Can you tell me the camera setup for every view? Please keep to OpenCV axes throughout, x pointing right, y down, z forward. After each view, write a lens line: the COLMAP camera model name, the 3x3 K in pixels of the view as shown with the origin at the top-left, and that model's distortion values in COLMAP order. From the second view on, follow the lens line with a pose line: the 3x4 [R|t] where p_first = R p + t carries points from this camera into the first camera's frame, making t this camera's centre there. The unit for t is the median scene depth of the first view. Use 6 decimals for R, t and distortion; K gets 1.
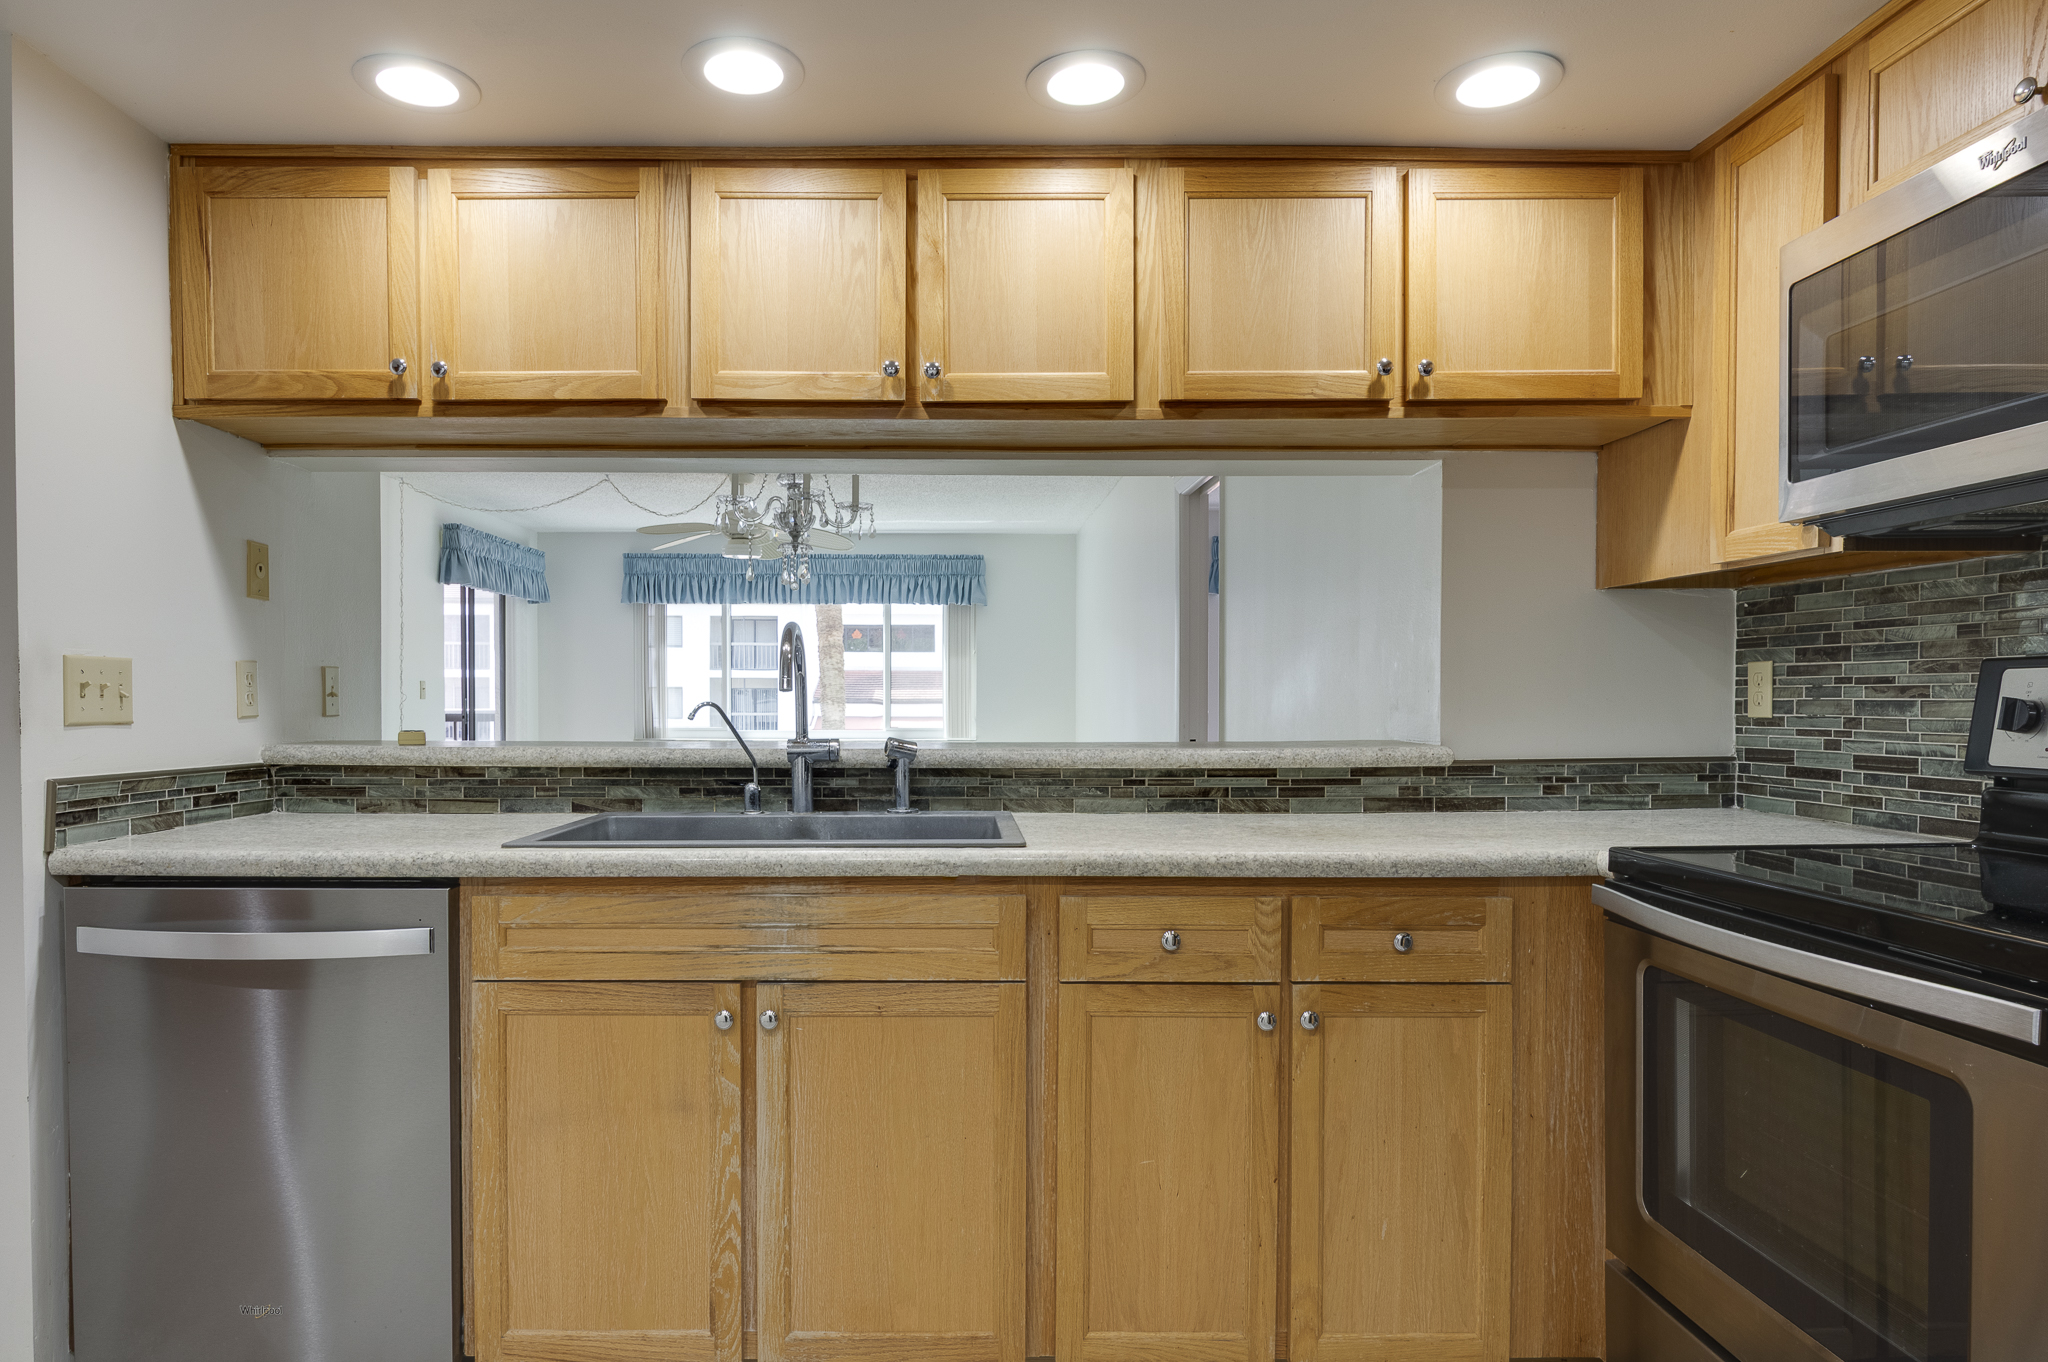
lens RADIAL K [[1199.9, 0, 935.5], [0, 1199.9, 733.4], [0, 0, 1]] dist [-0.009543, -0.001623]
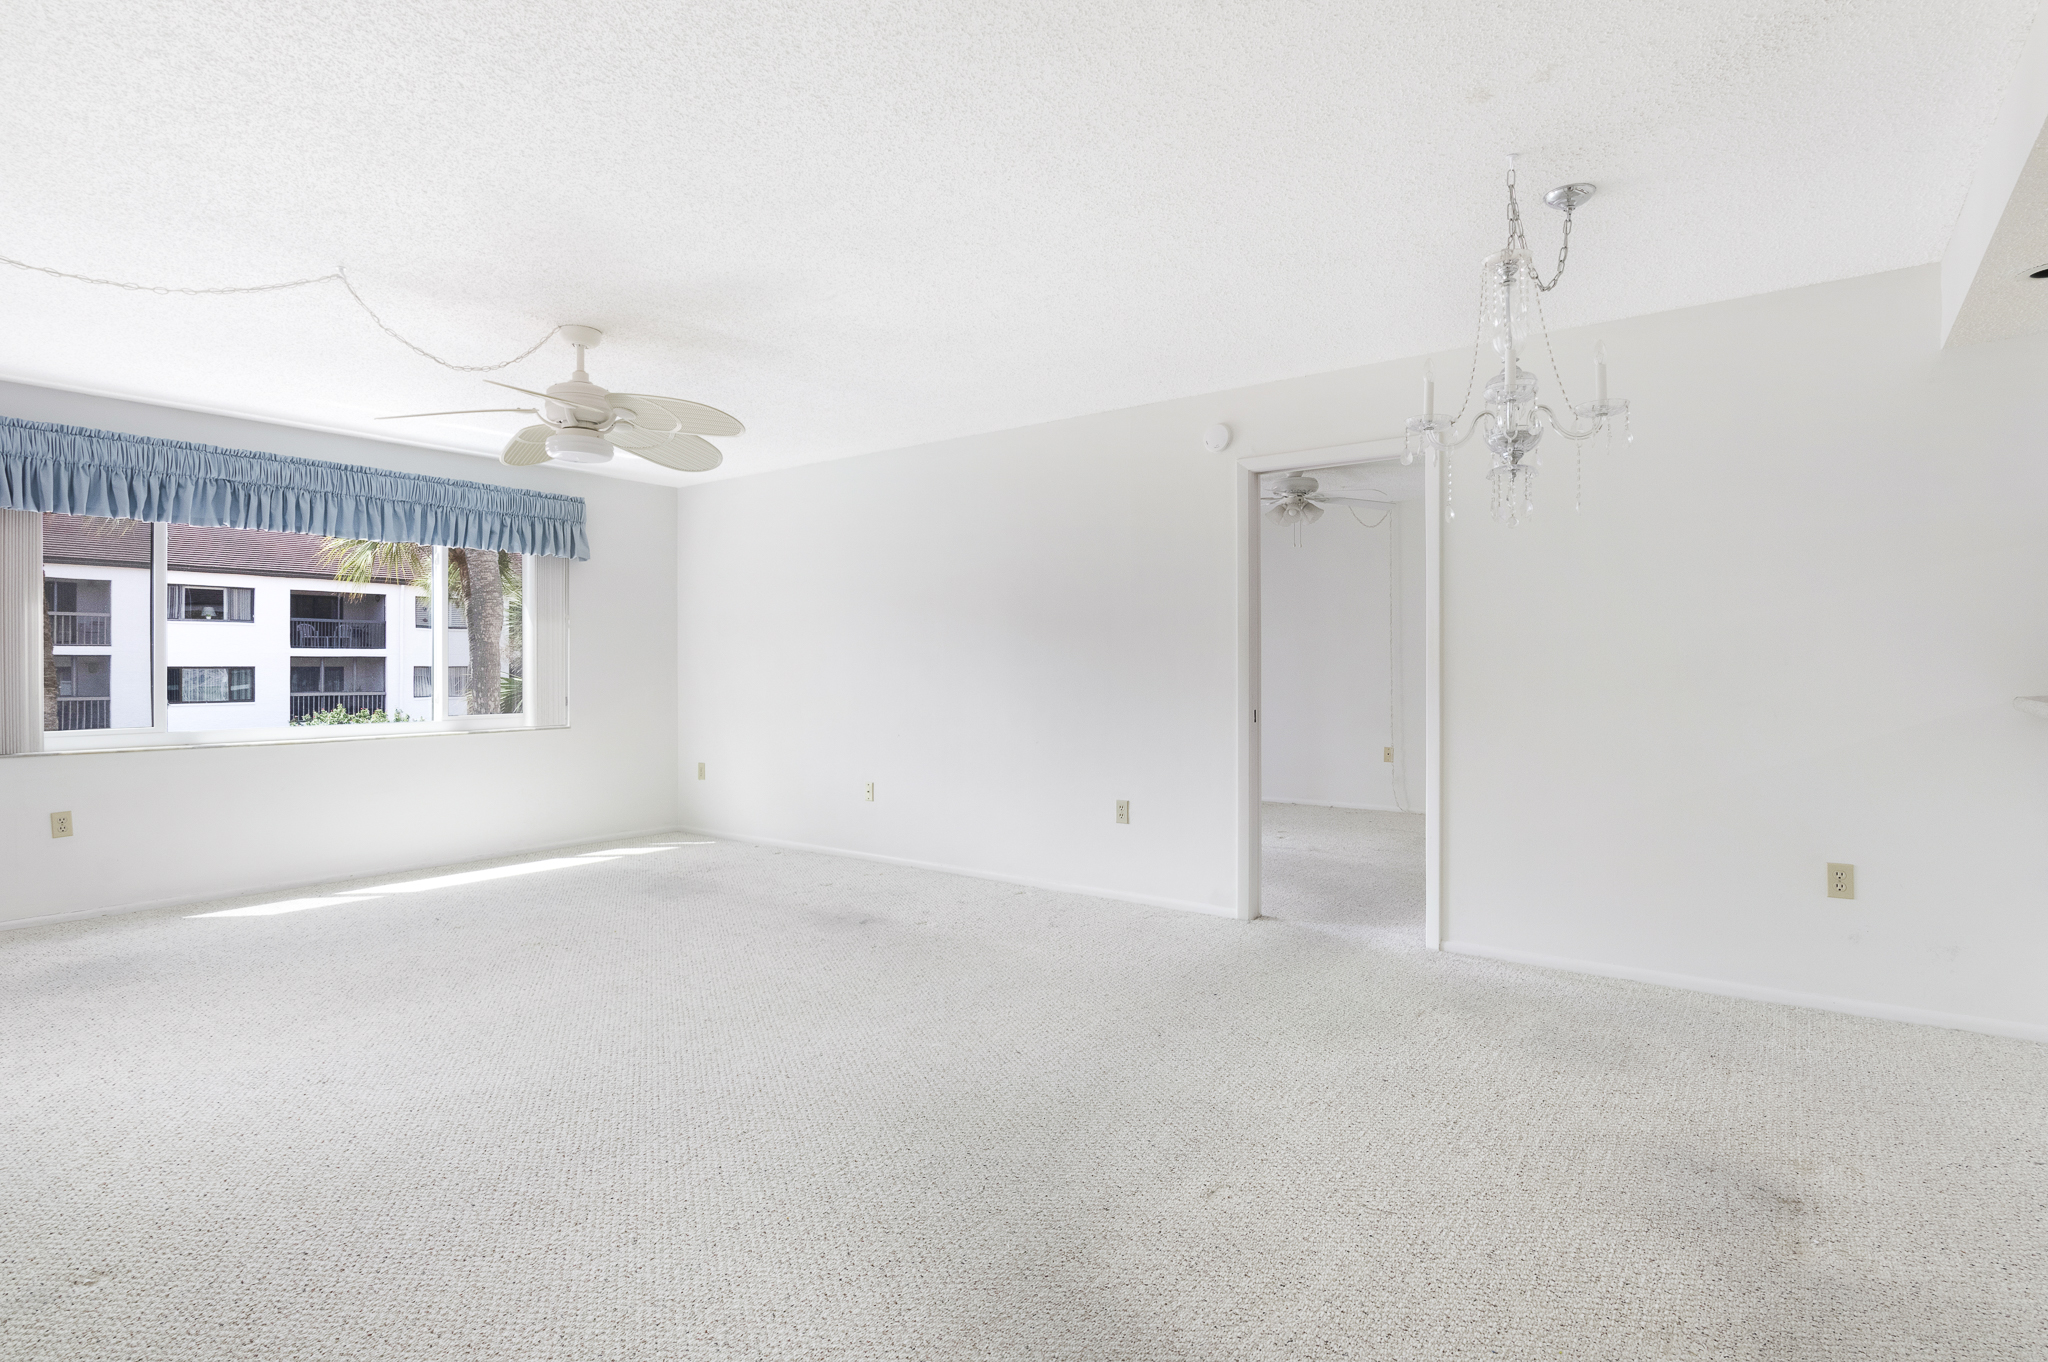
lens RADIAL K [[1034.8, 0, 1026.2], [0, 1034.8, 674.0], [0, 0, 1]] dist [-0.005680, 0.000027]
pose [[0.587822, -0.008033, 0.808950, -1.511821], [0.033461, 0.999336, -0.014391, -0.046644], [-0.808298, 0.035528, 0.587701, 1.542445]]
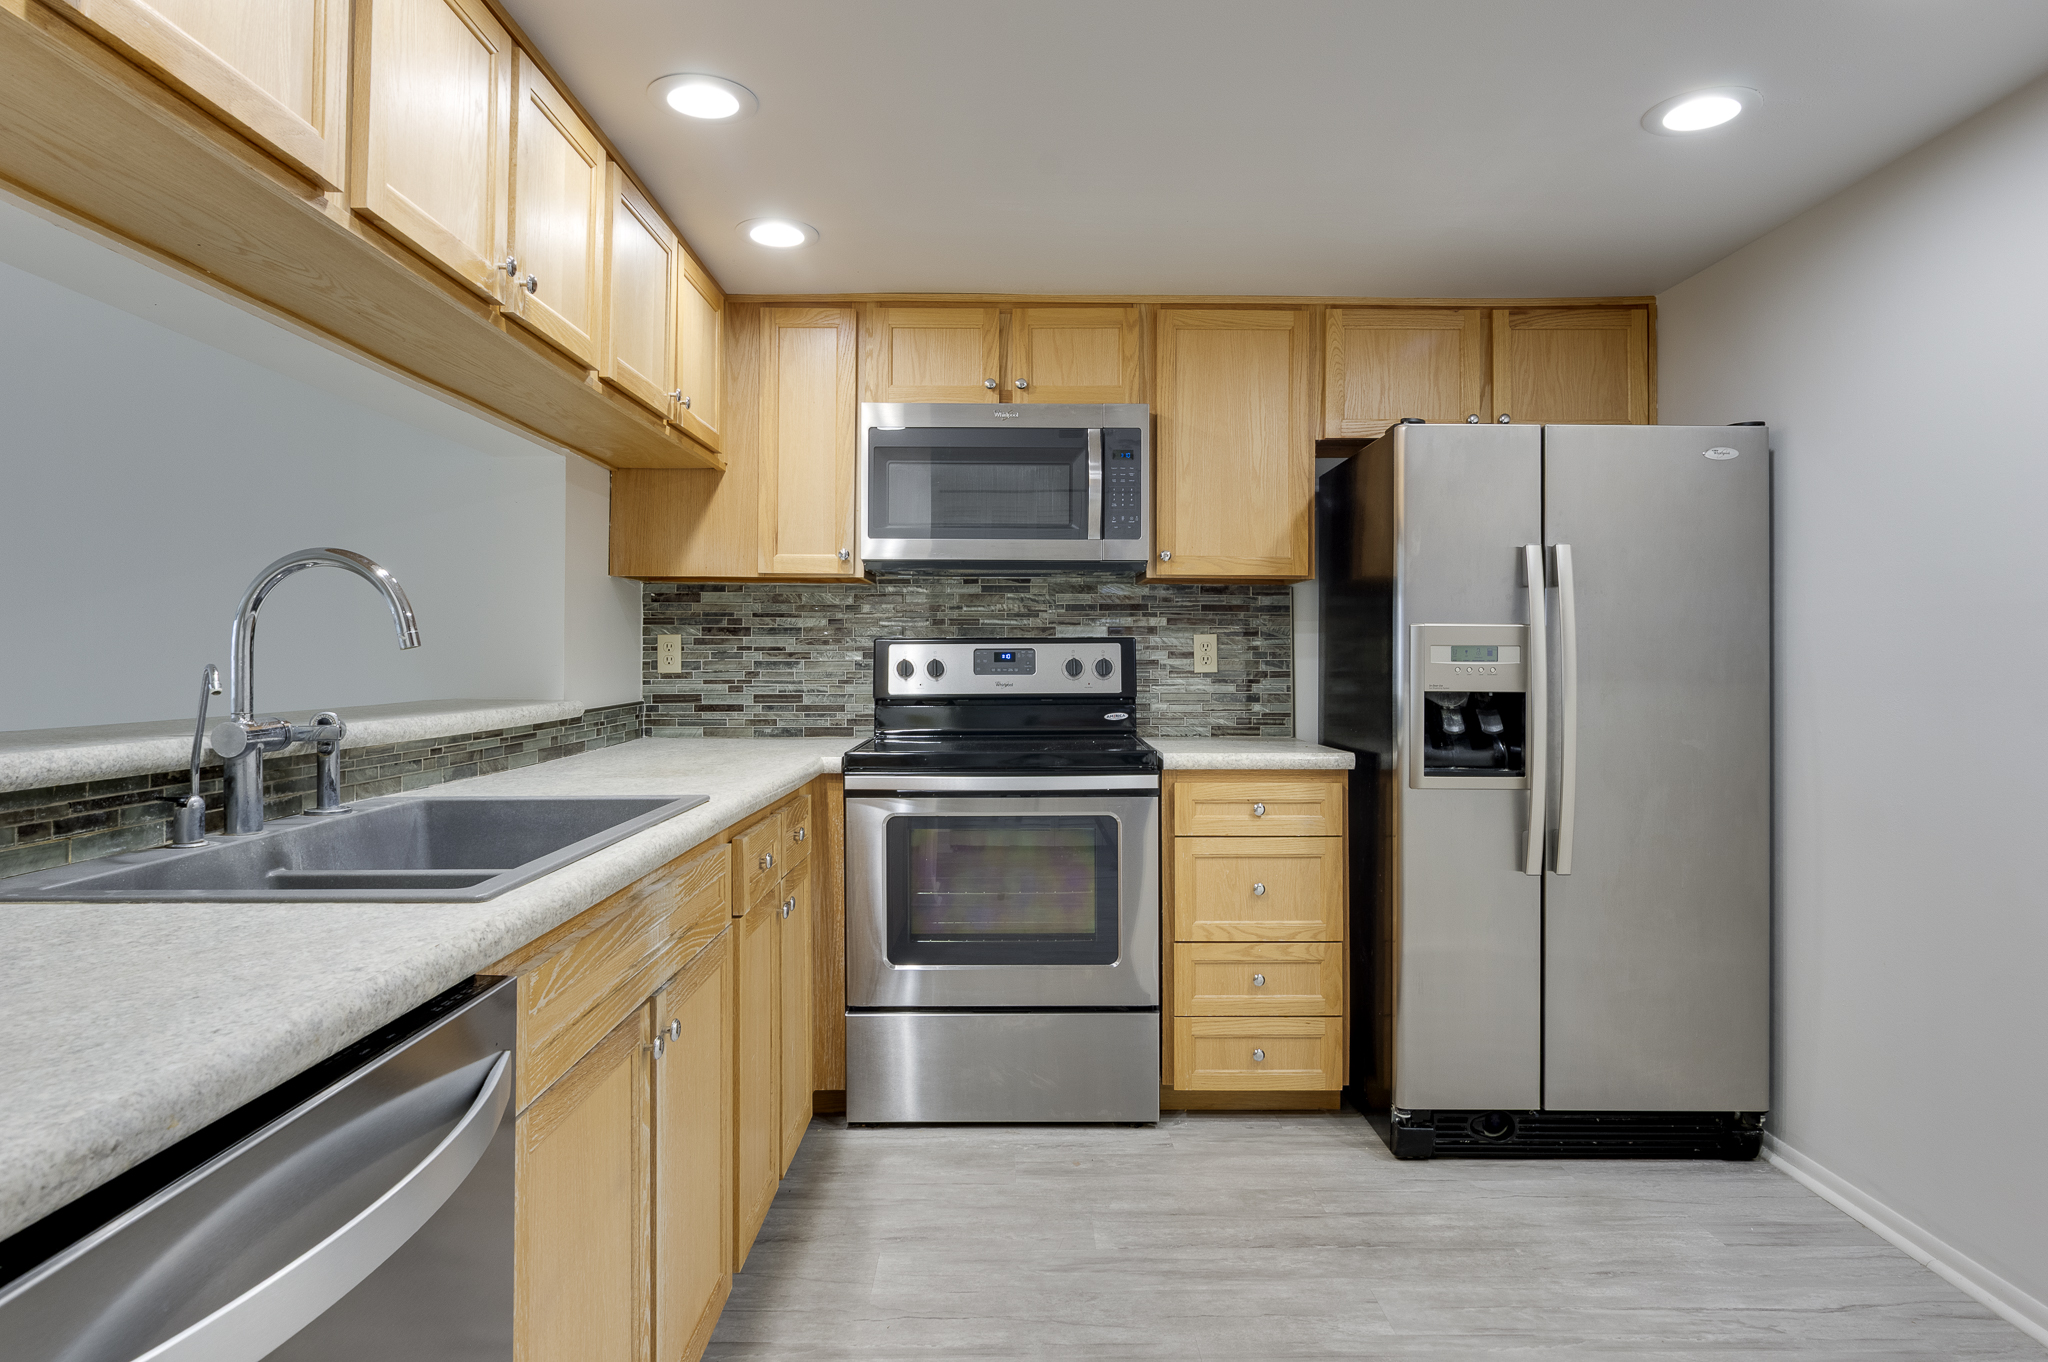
lens RADIAL K [[1206.4, 0, 1034.1], [0, 1206.4, 663.0], [0, 0, 1]] dist [0.000183, -0.001082]
pose [[-0.020780, -0.001675, 0.999783, -0.870929], [0.031002, 0.999517, 0.002319, -0.016464], [-0.999303, 0.031043, -0.020718, 0.644213]]
